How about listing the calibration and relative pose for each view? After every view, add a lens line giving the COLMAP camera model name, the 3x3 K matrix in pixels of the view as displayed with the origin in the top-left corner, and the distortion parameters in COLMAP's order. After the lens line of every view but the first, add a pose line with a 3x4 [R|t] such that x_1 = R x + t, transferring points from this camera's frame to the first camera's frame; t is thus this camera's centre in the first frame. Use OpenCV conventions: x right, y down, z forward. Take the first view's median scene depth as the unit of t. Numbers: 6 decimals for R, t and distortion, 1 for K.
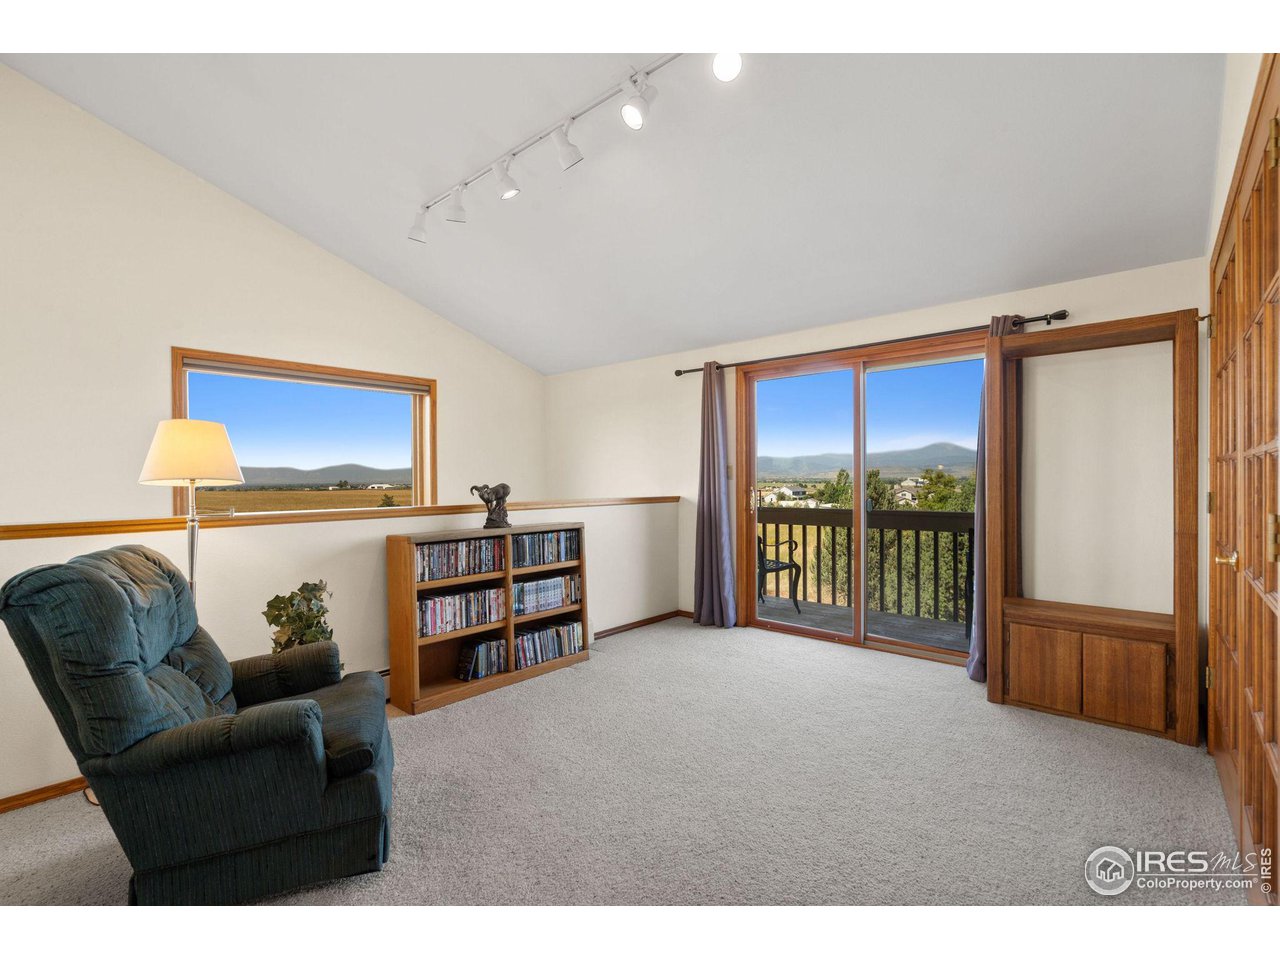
lens RADIAL K [[586.4, 0, 634.7], [0, 586.4, 482.3], [0, 0, 1]] dist [0.001449, 0.001253]
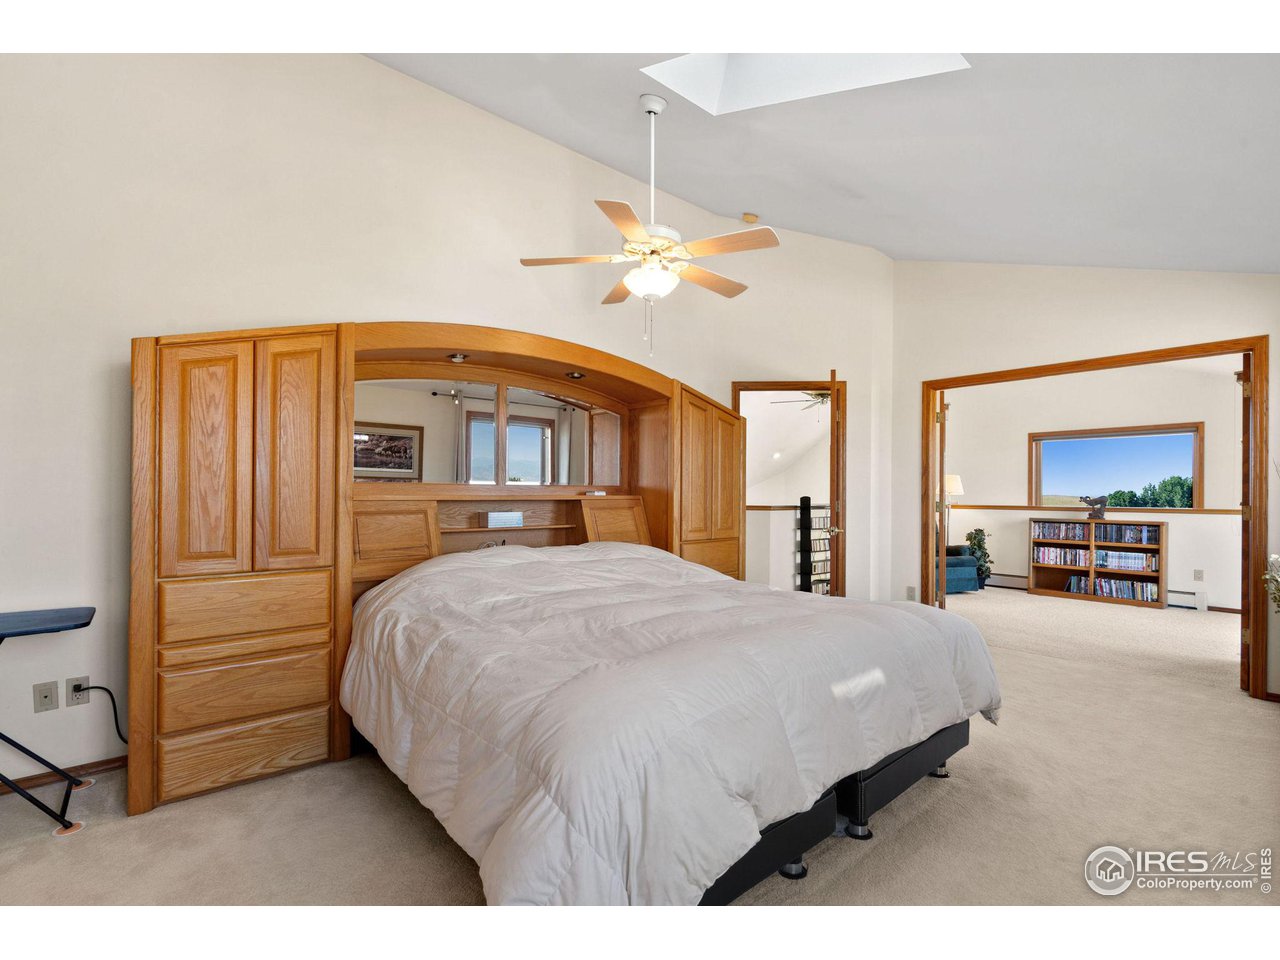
lens RADIAL K [[586.4, 0, 639.0], [0, 586.4, 486.2], [0, 0, 1]] dist [0.001449, 0.001253]
pose [[-0.128459, -0.004764, -0.991703, 1.837877], [-0.011392, 0.999930, -0.003328, -0.005659], [0.991649, 0.010870, -0.128504, -0.207090]]
